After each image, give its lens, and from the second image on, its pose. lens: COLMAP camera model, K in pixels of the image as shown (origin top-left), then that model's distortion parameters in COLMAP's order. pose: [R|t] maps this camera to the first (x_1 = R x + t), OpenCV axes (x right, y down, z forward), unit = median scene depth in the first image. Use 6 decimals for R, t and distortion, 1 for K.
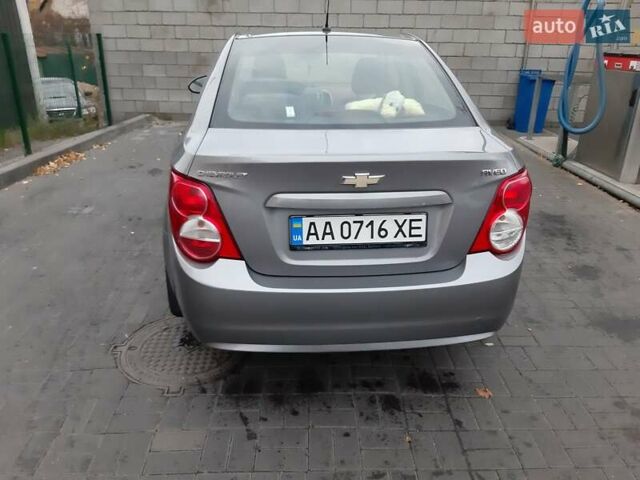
lens RADIAL K [[505.4, 0, 320.0], [0, 505.4, 240.0], [0, 0, 1]] dist [0.072199, -0.143518]
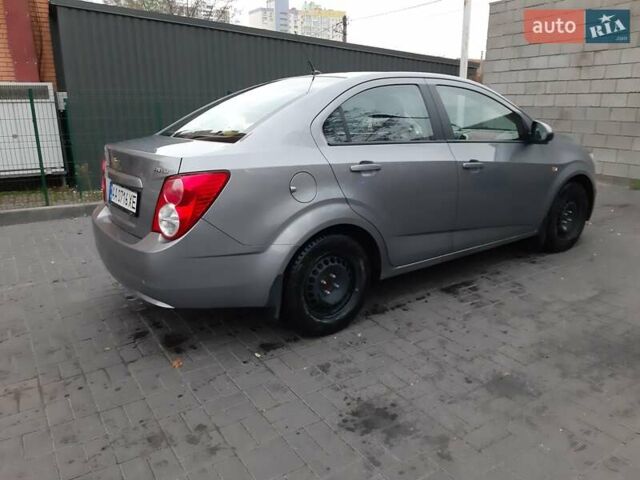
lens RADIAL K [[503.4, 0, 323.7], [0, 503.4, 252.6], [0, 0, 1]] dist [0.066983, -0.135866]
pose [[0.513872, 0.223542, -0.828230, 0.950103], [-0.301985, 0.950794, 0.069256, -0.084466], [0.802957, 0.214524, 0.556093, 0.385743]]
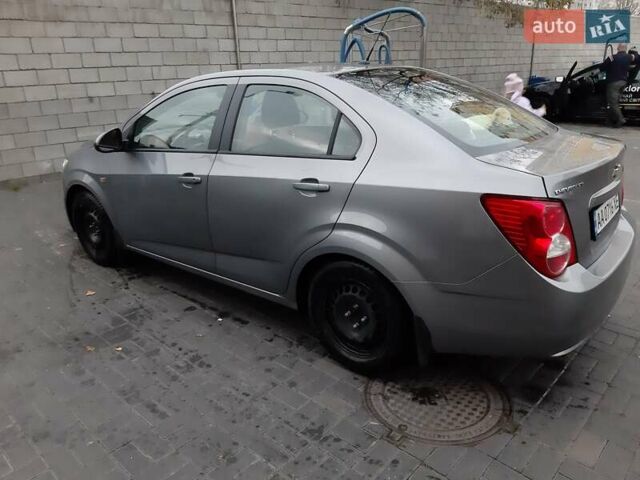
lens RADIAL K [[505.4, 0, 320.0], [0, 505.4, 240.0], [0, 0, 1]] dist [0.072199, -0.143518]
pose [[0.701226, -0.264447, 0.662080, -0.703086], [0.305885, 0.950440, 0.055653, -0.132070], [-0.643985, 0.163496, 0.747364, 0.290333]]
